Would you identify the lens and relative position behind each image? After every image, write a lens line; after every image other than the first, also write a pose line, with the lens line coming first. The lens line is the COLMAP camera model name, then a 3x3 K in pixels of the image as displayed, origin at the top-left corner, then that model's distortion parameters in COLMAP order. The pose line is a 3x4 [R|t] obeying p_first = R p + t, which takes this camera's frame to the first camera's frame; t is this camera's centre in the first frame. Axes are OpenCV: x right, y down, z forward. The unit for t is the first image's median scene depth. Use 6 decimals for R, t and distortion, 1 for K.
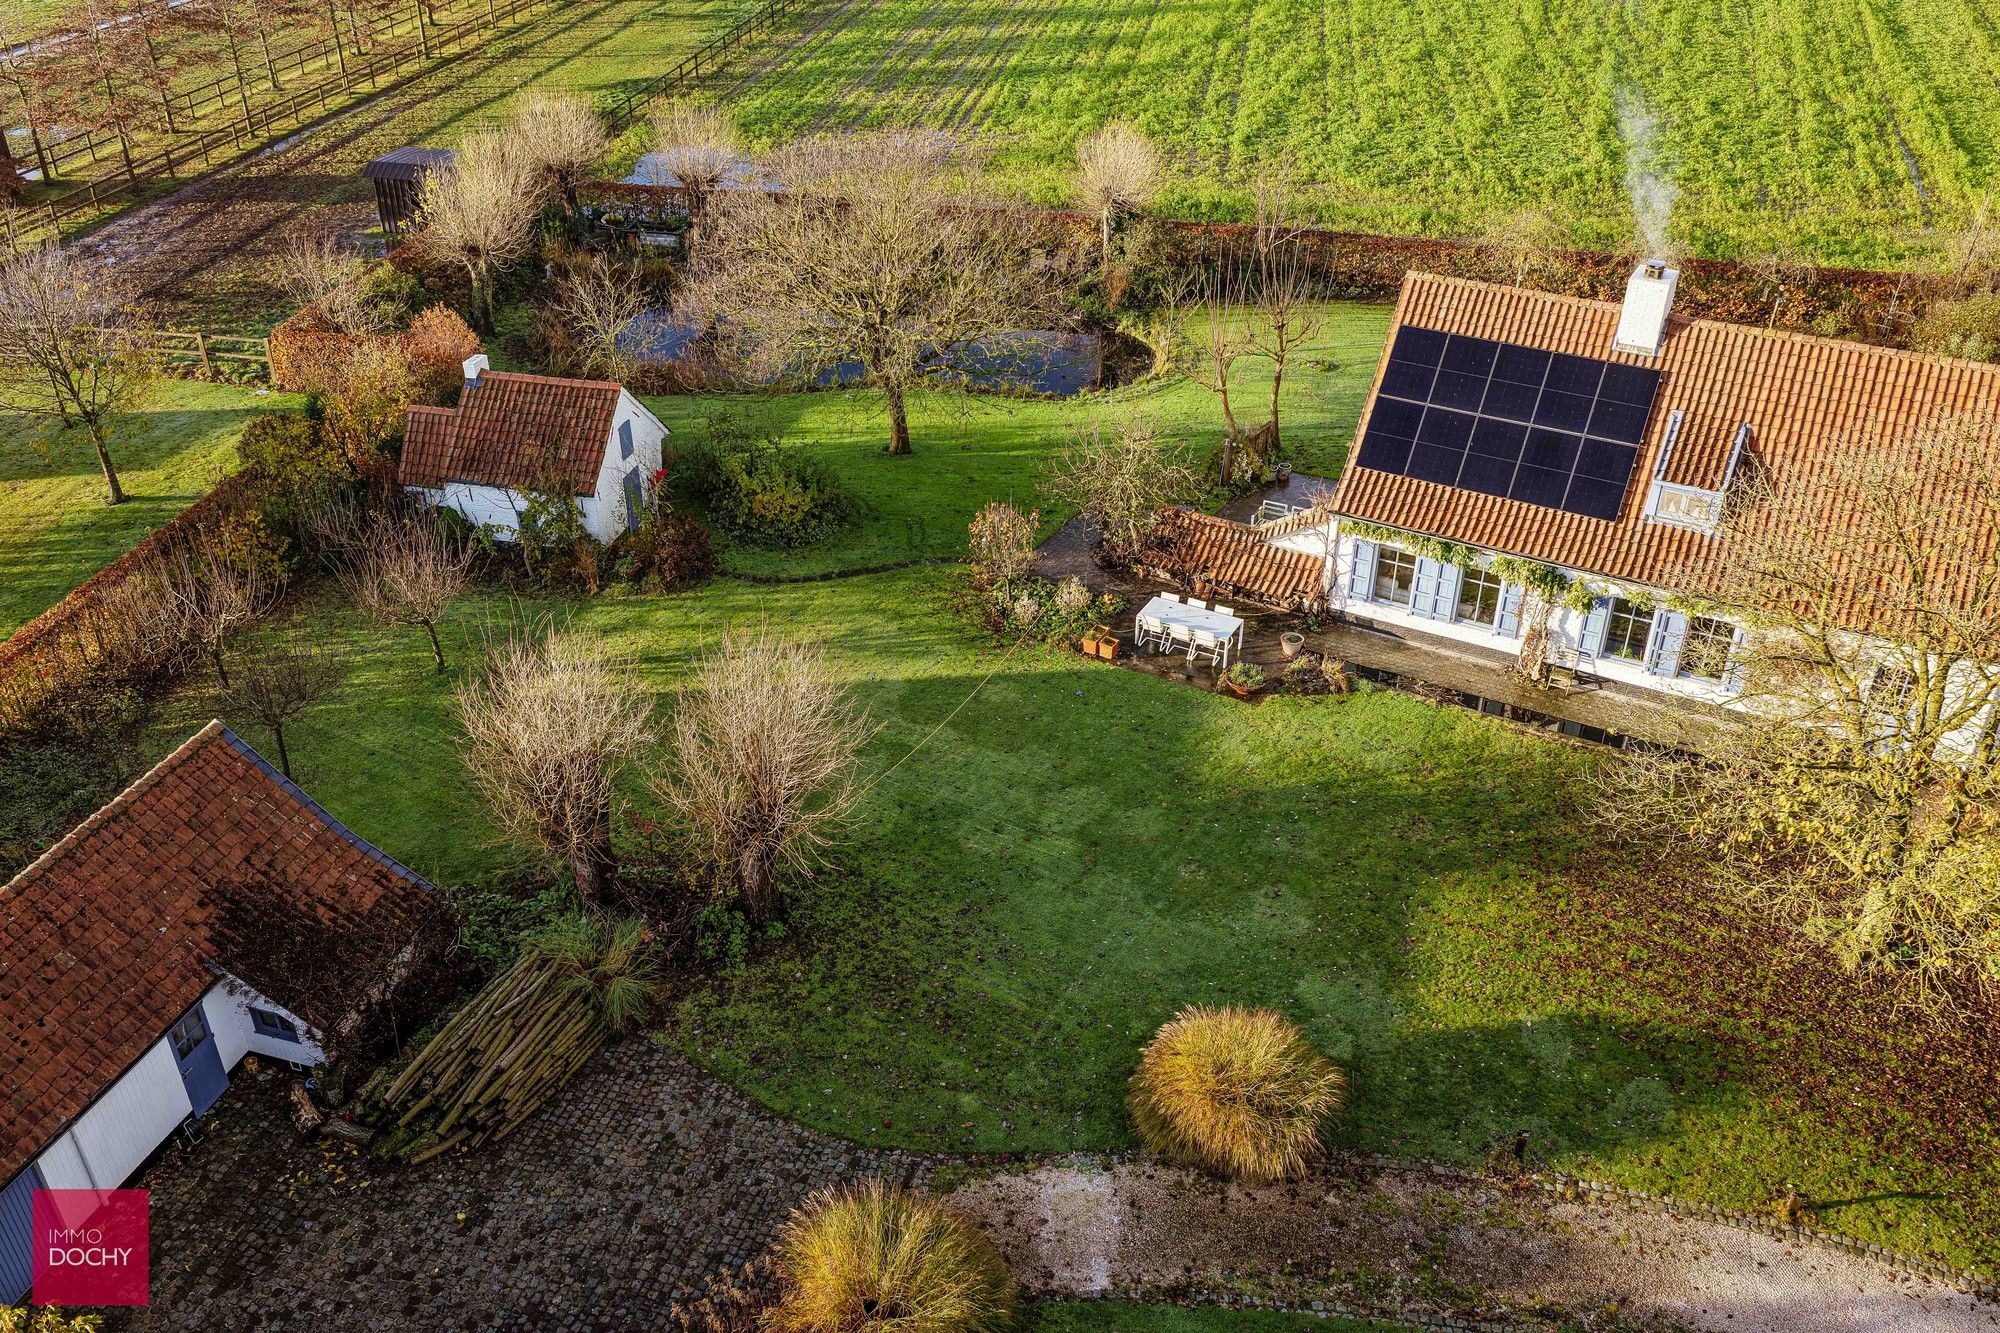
lens RADIAL K [[1645.4, 0, 999.5], [0, 1645.4, 670.1], [0, 0, 1]] dist [-0.012010, 0.044022]
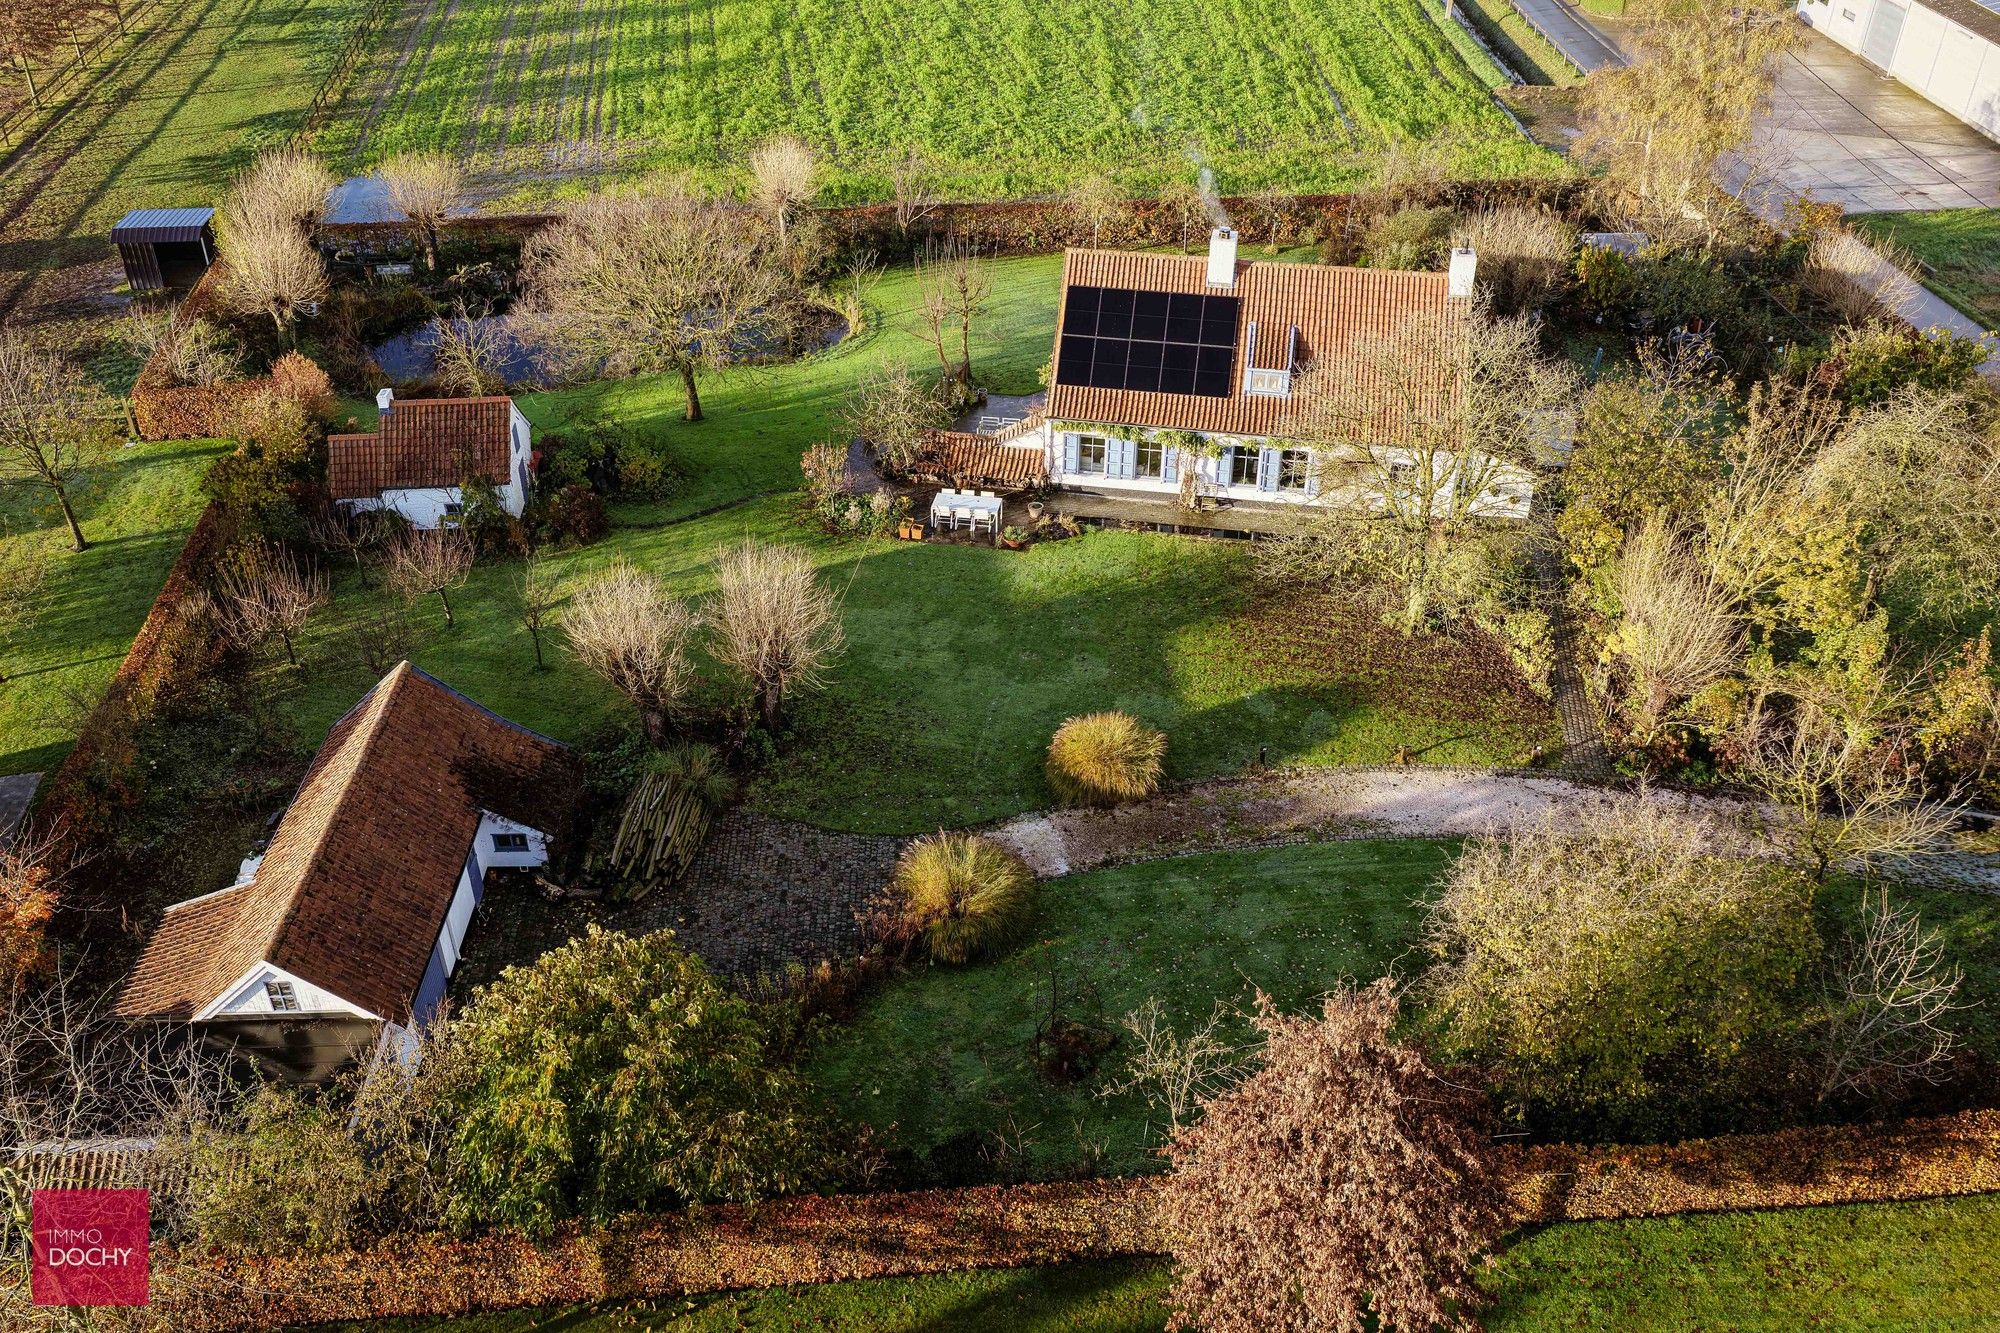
lens RADIAL K [[1645.4, 0, 999.5], [0, 1645.4, 670.1], [0, 0, 1]] dist [-0.012010, 0.044022]
pose [[0.947949, -0.179489, 0.263013, -0.276460], [0.167920, 0.983588, 0.066017, 0.023605], [-0.270545, -0.018415, 0.962531, -0.431055]]
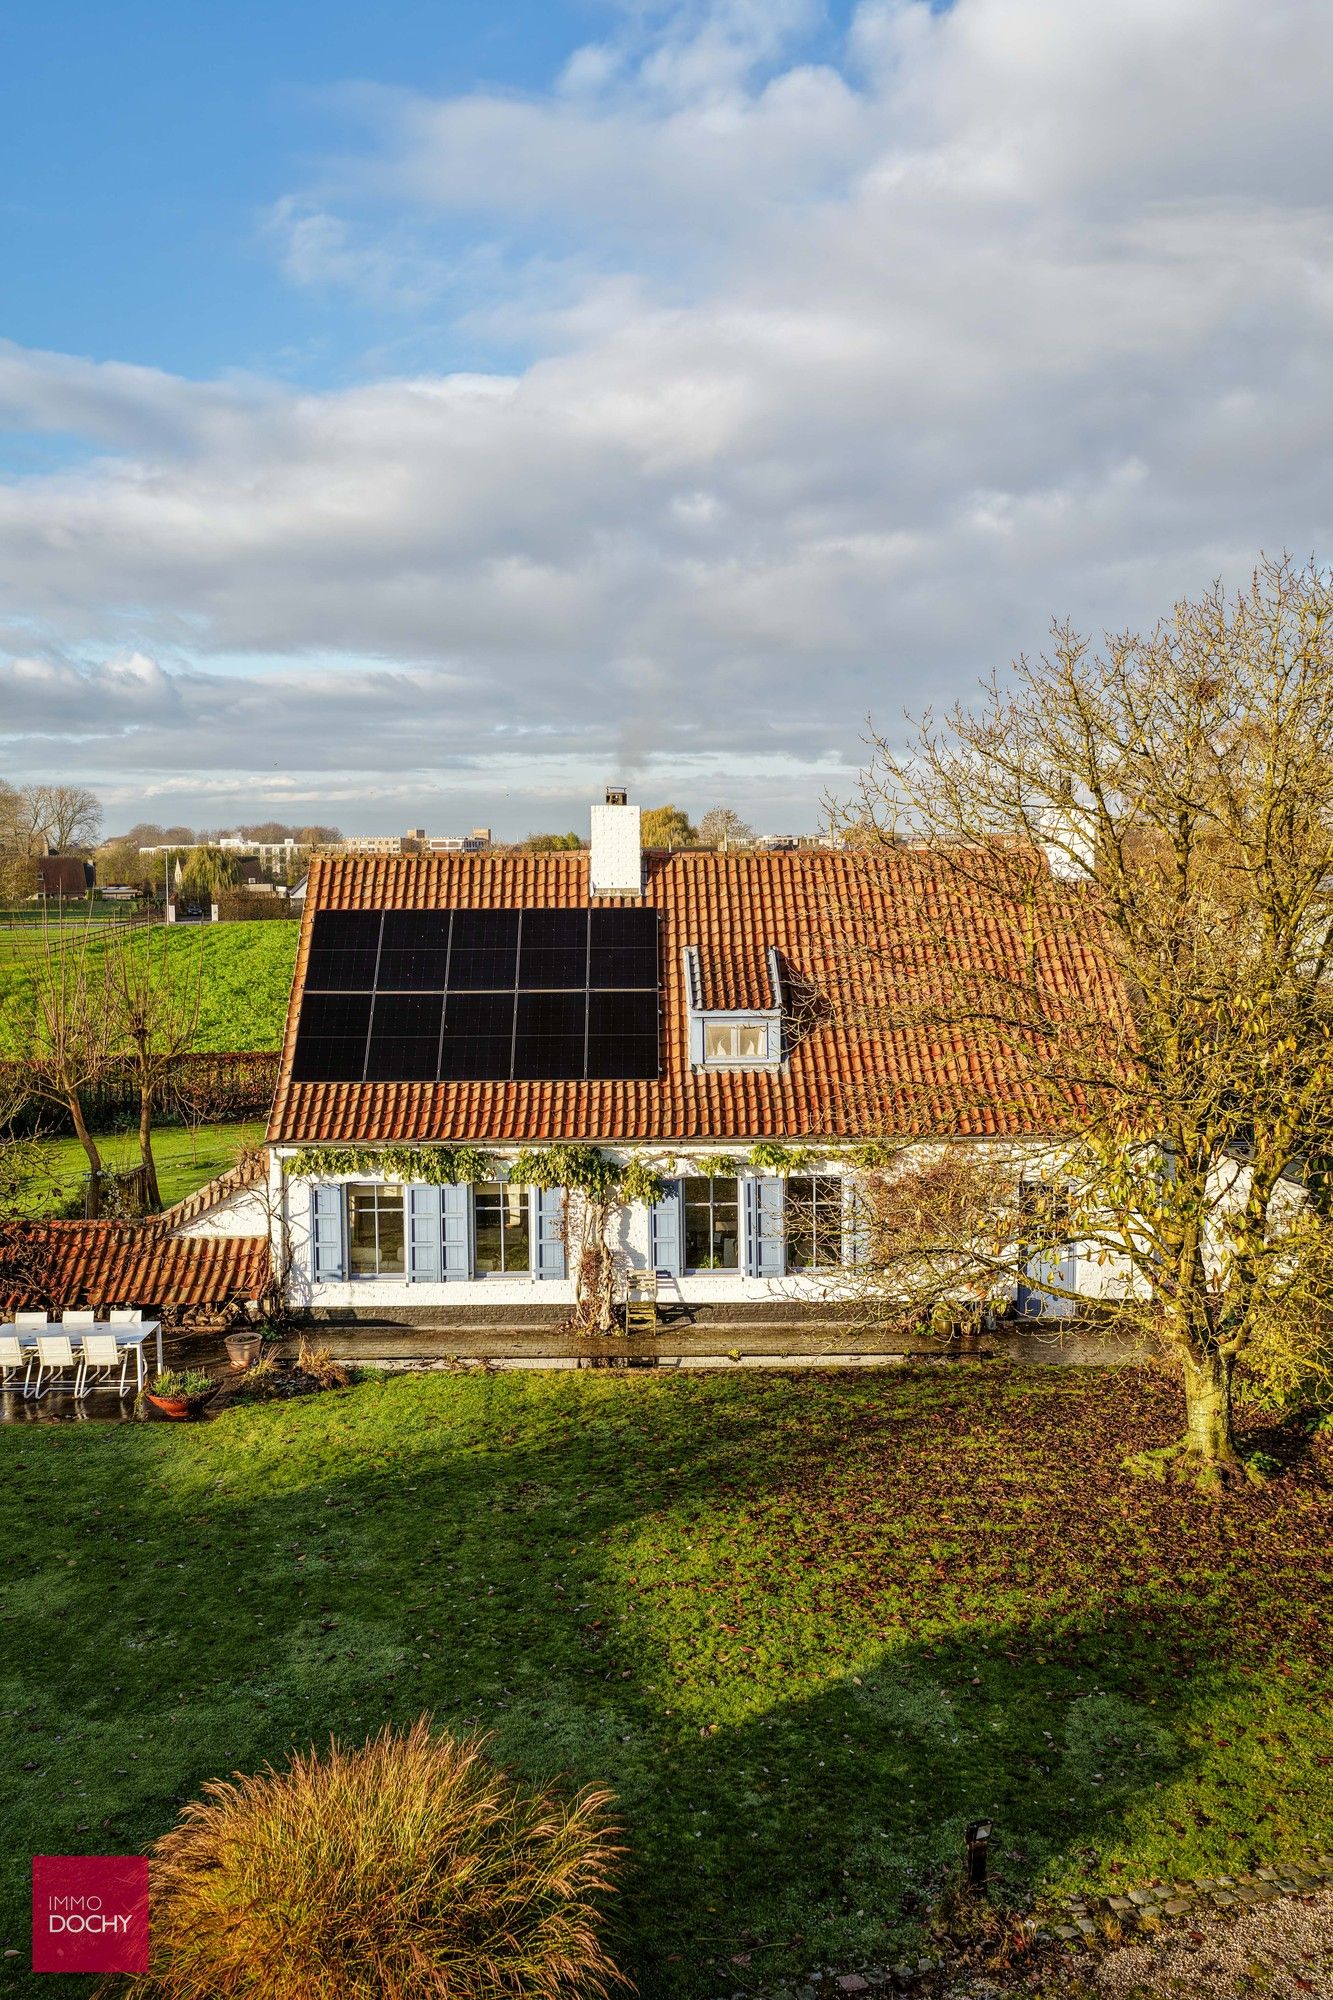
lens RADIAL K [[1668.1, 0, 666.5], [0, 1668.1, 1000.0], [0, 0, 1]] dist [-0.016926, 0.051434]
pose [[0.871005, -0.053555, 0.488346, 0.014271], [0.268279, 0.884586, -0.381490, 0.158331], [-0.411553, 0.463293, 0.784846, 0.380677]]
